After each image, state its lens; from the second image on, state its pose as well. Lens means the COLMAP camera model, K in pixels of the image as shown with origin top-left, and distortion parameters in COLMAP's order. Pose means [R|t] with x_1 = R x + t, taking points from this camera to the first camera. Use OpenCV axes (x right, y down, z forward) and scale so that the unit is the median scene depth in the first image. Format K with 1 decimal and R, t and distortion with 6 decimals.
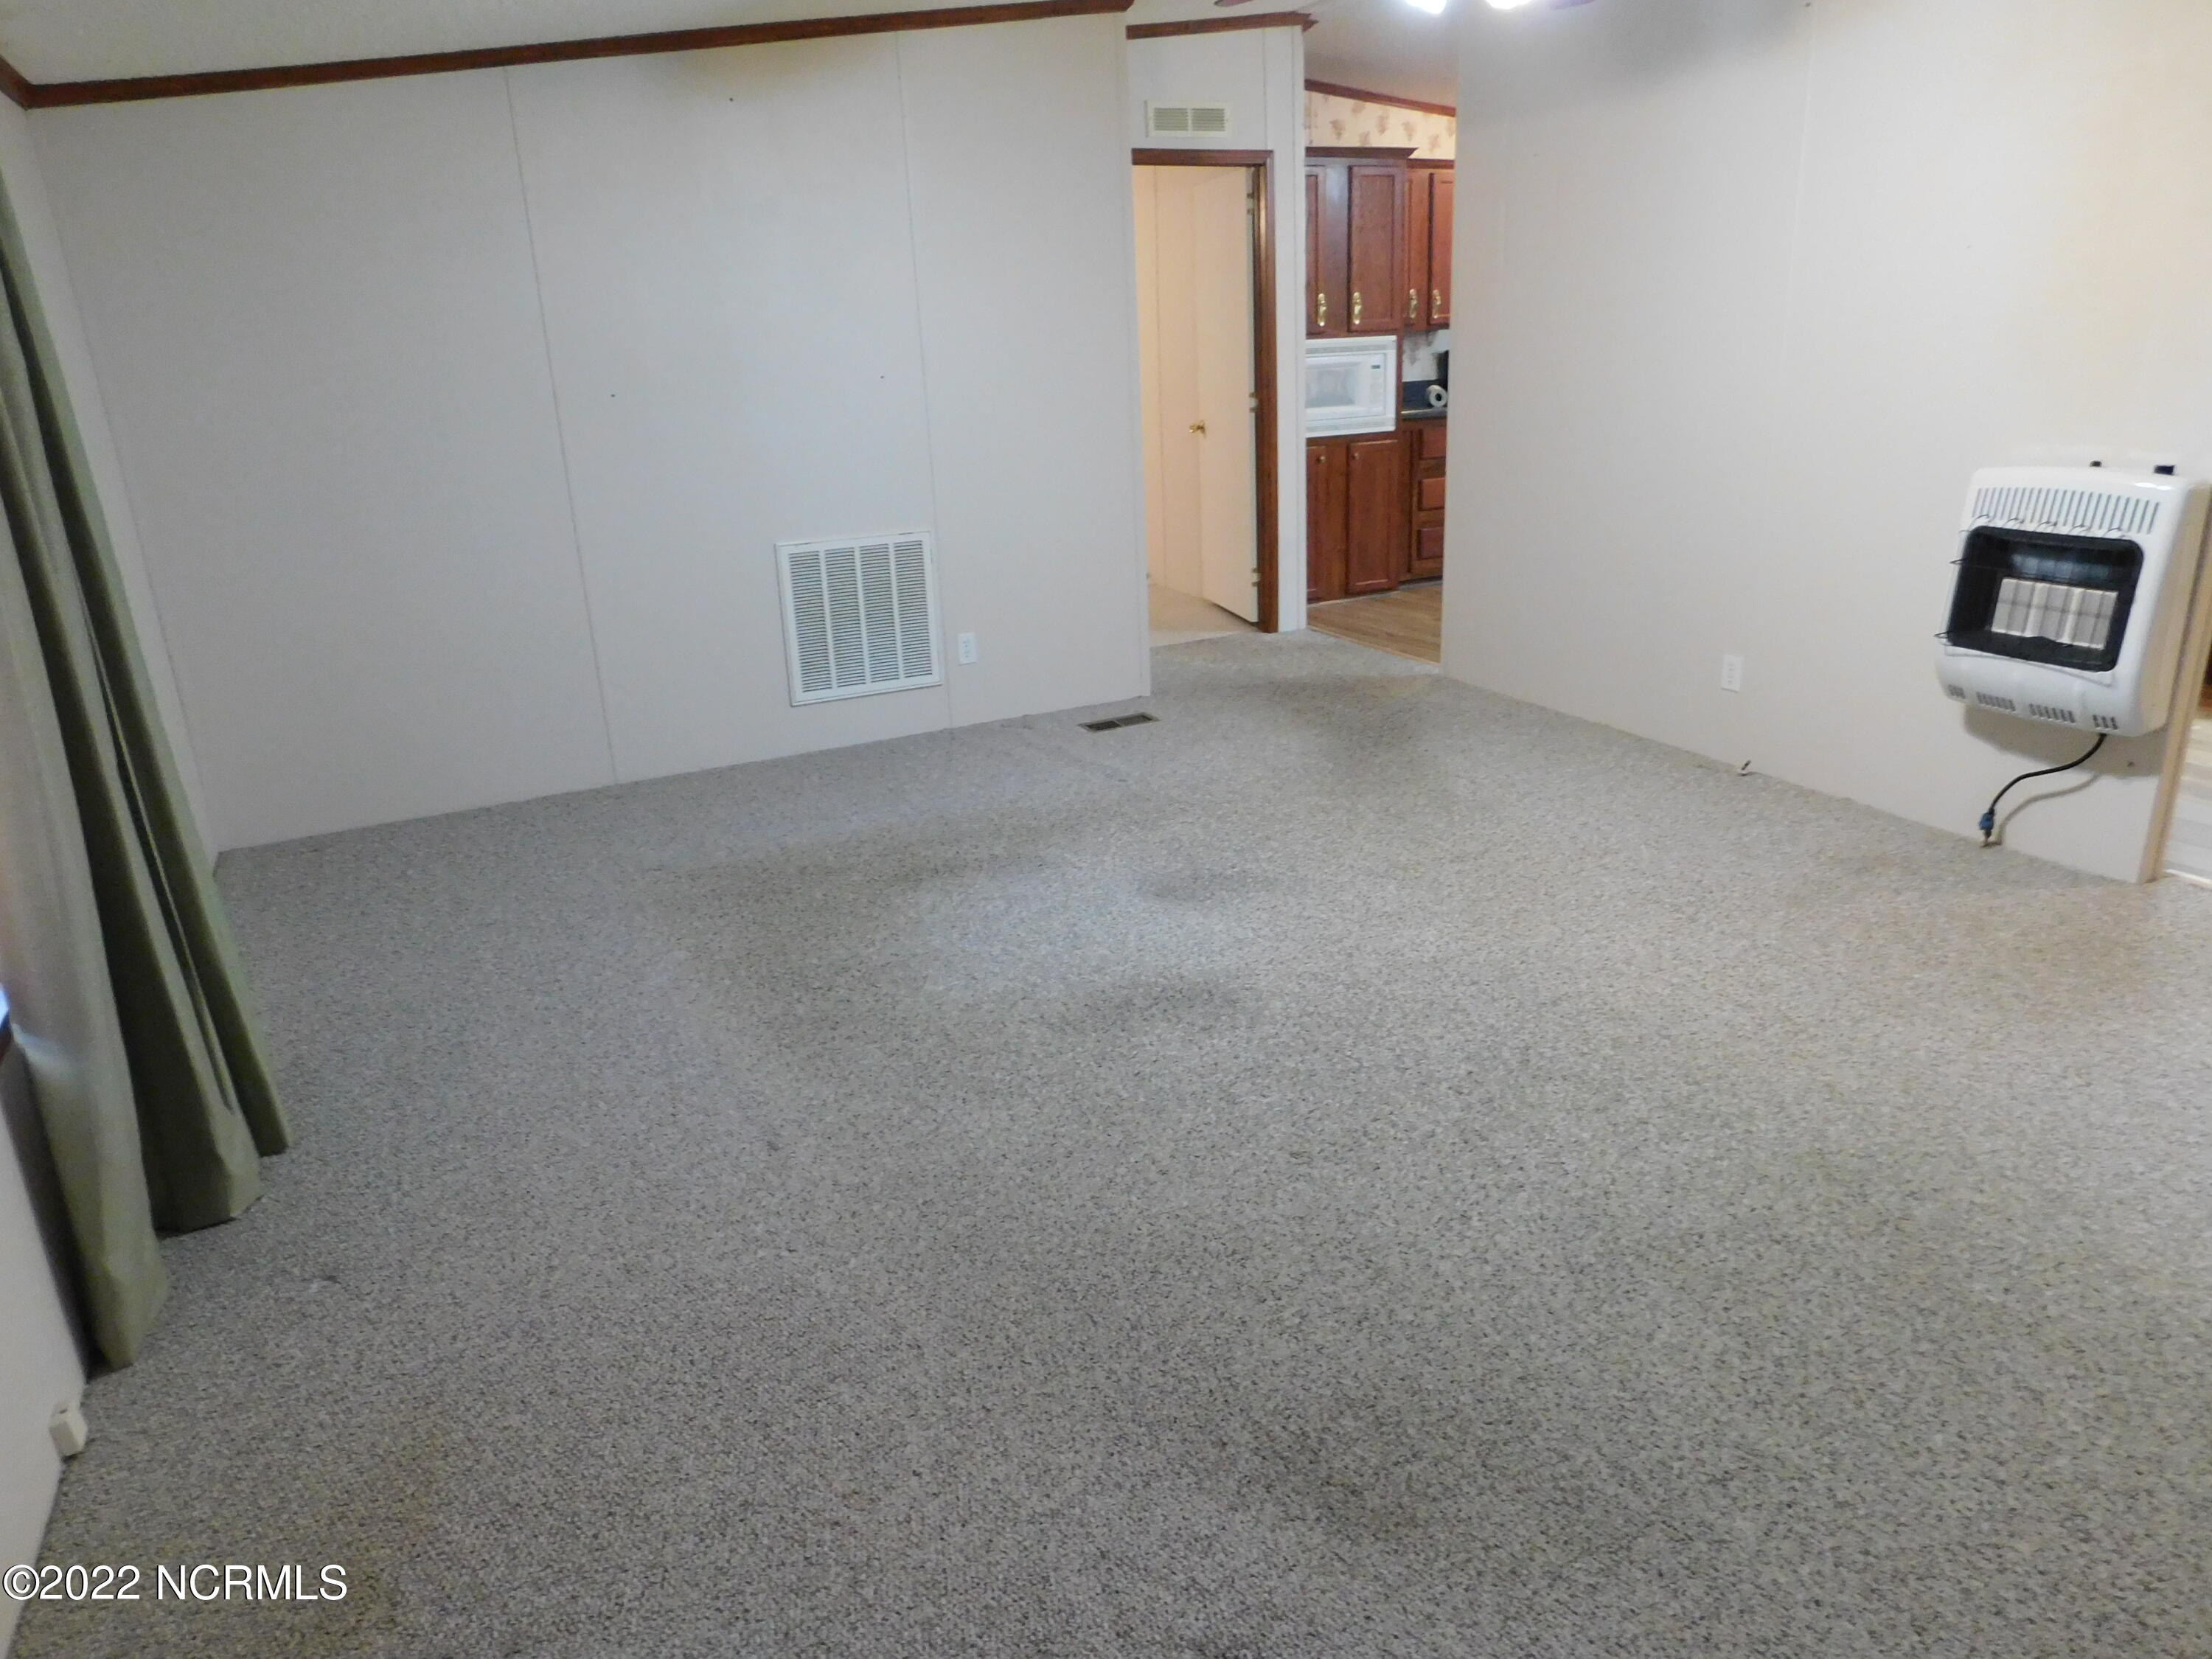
lens RADIAL K [[1446.9, 0, 1087.7], [0, 1446.9, 832.5], [0, 0, 1]] dist [-0.070750, 0.058119]
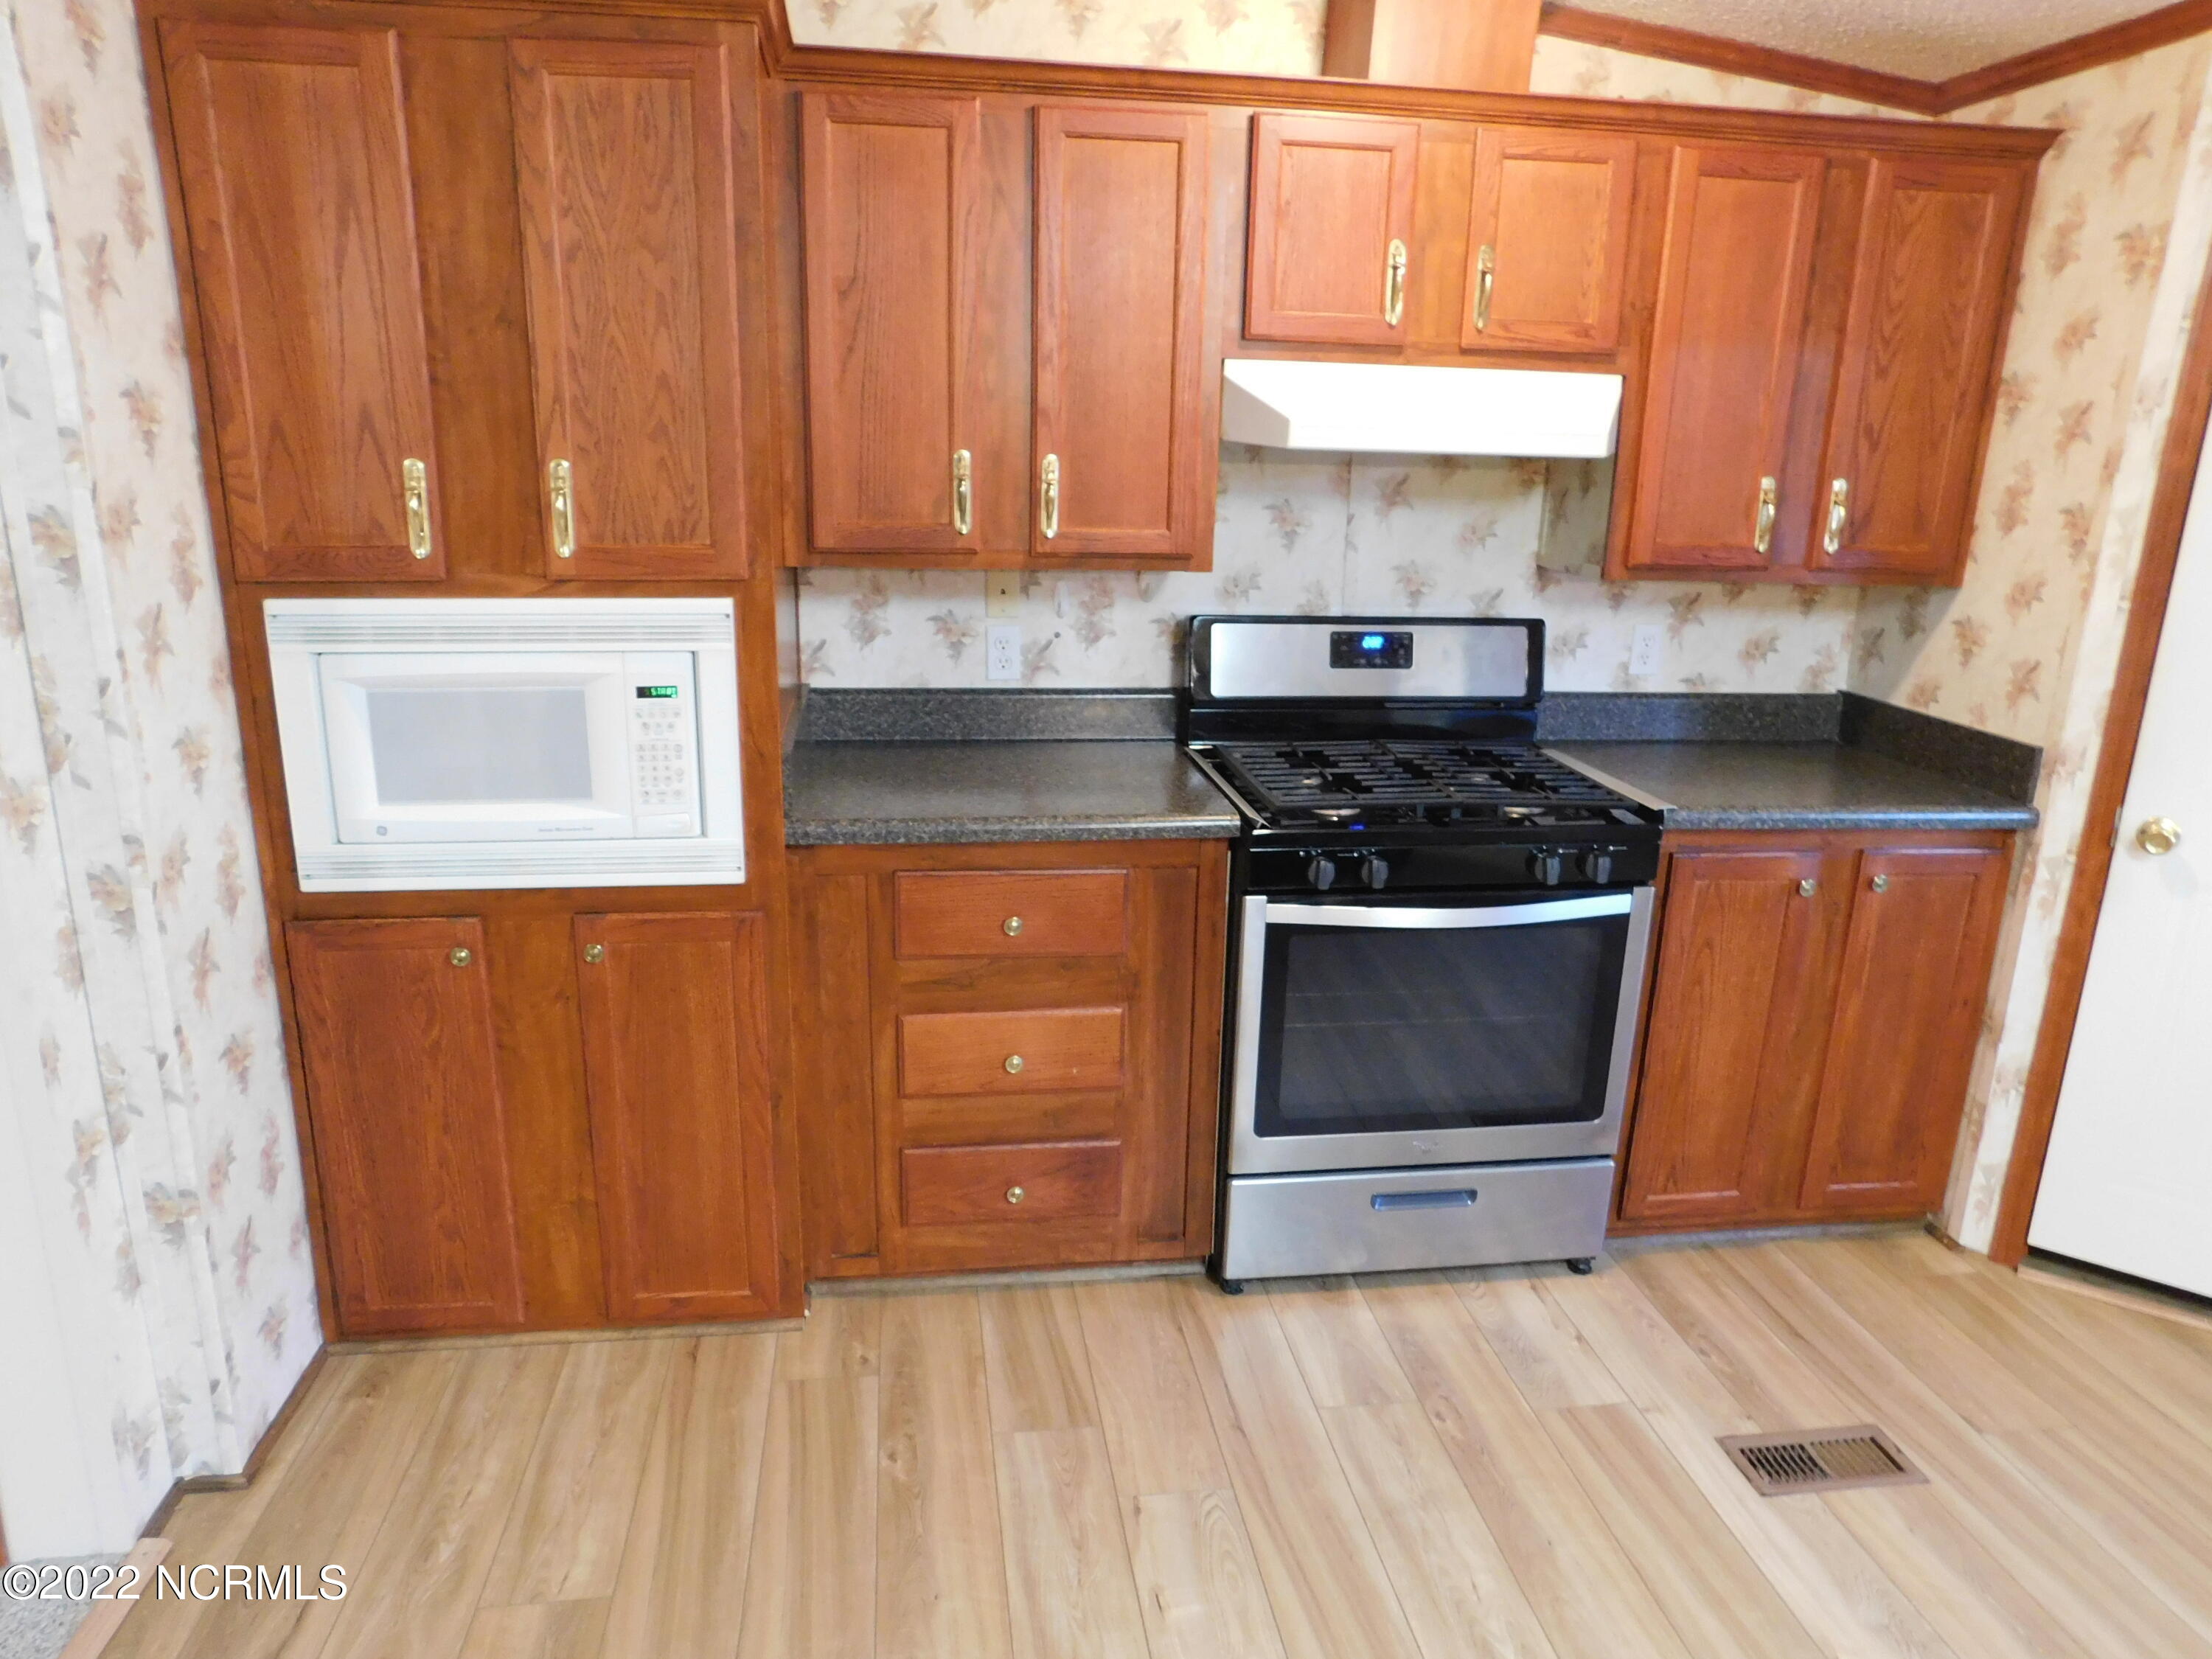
lens RADIAL K [[1446.9, 0, 1104.8], [0, 1446.9, 826.4], [0, 0, 1]] dist [-0.070750, 0.058119]
pose [[0.944401, 0.147316, -0.293946, 0.383184], [-0.166091, 0.985306, -0.039821, -0.294078], [0.283761, 0.086429, 0.954992, 0.716745]]
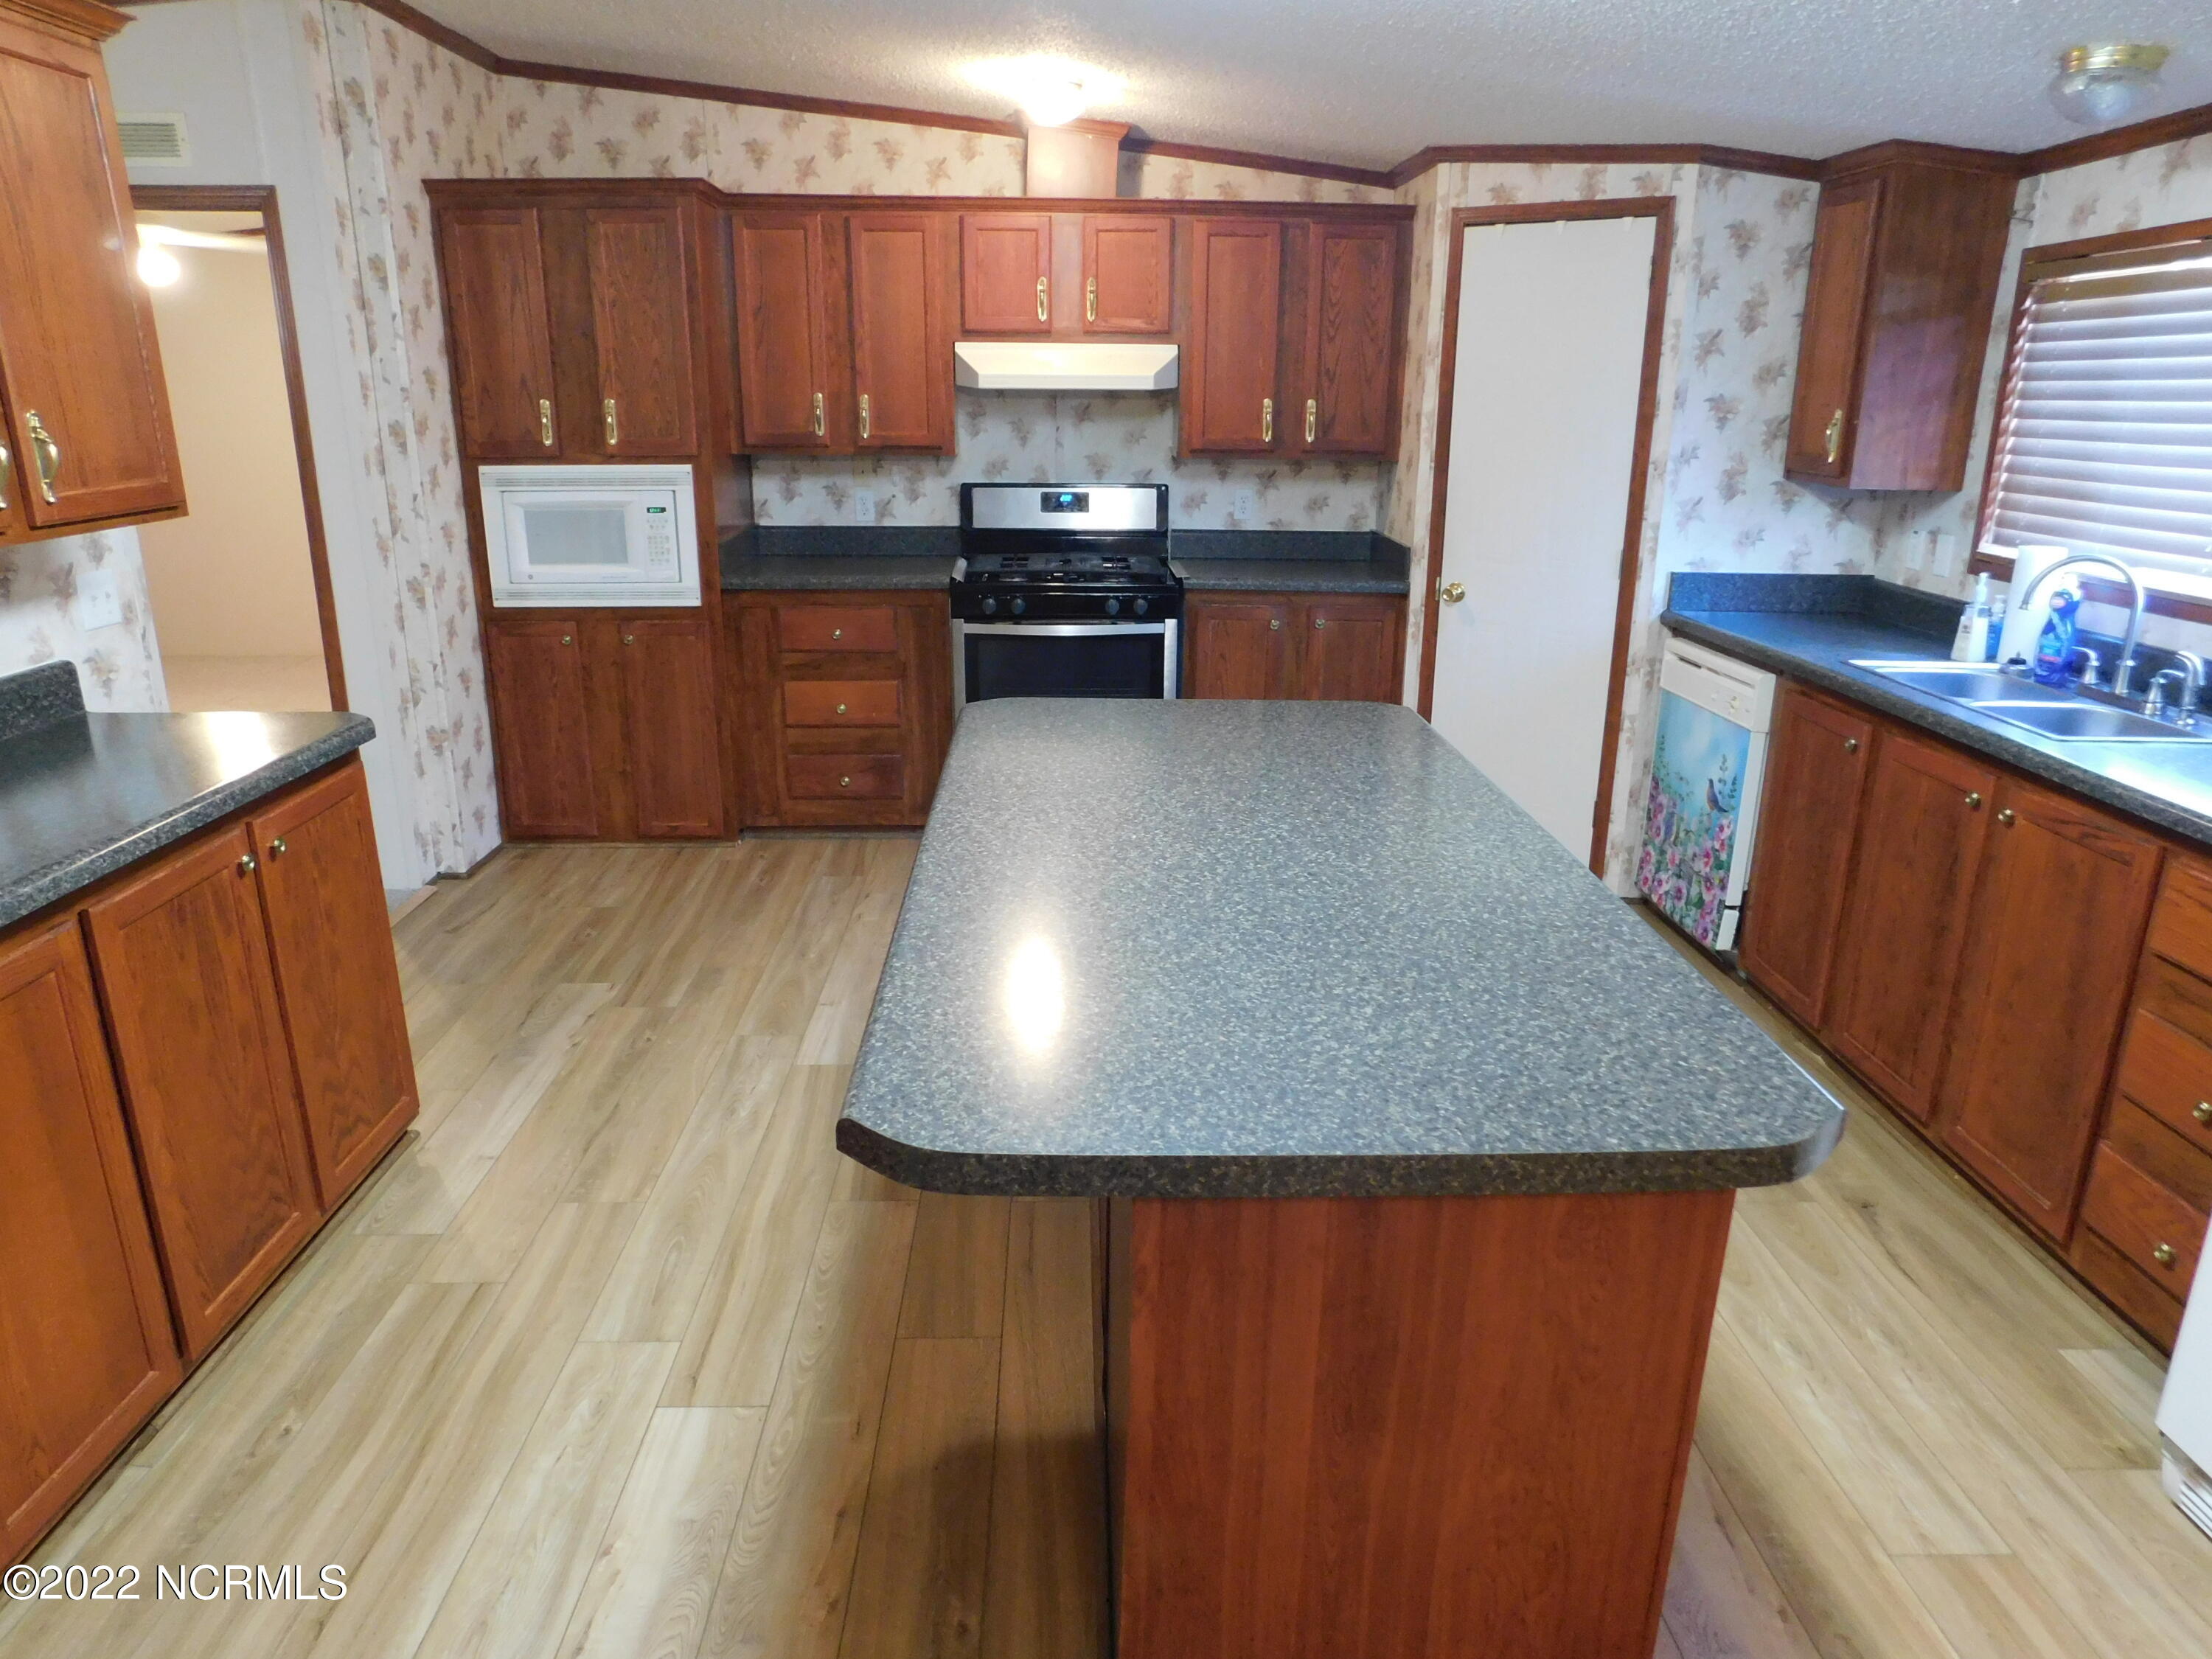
lens RADIAL K [[1446.9, 0, 1111.8], [0, 1446.9, 824.8], [0, 0, 1]] dist [-0.070750, 0.058119]
pose [[0.906606, 0.171283, -0.385652, 0.656633], [-0.183346, 0.983033, 0.005588, -0.220733], [0.380065, 0.065641, 0.922628, 0.473012]]
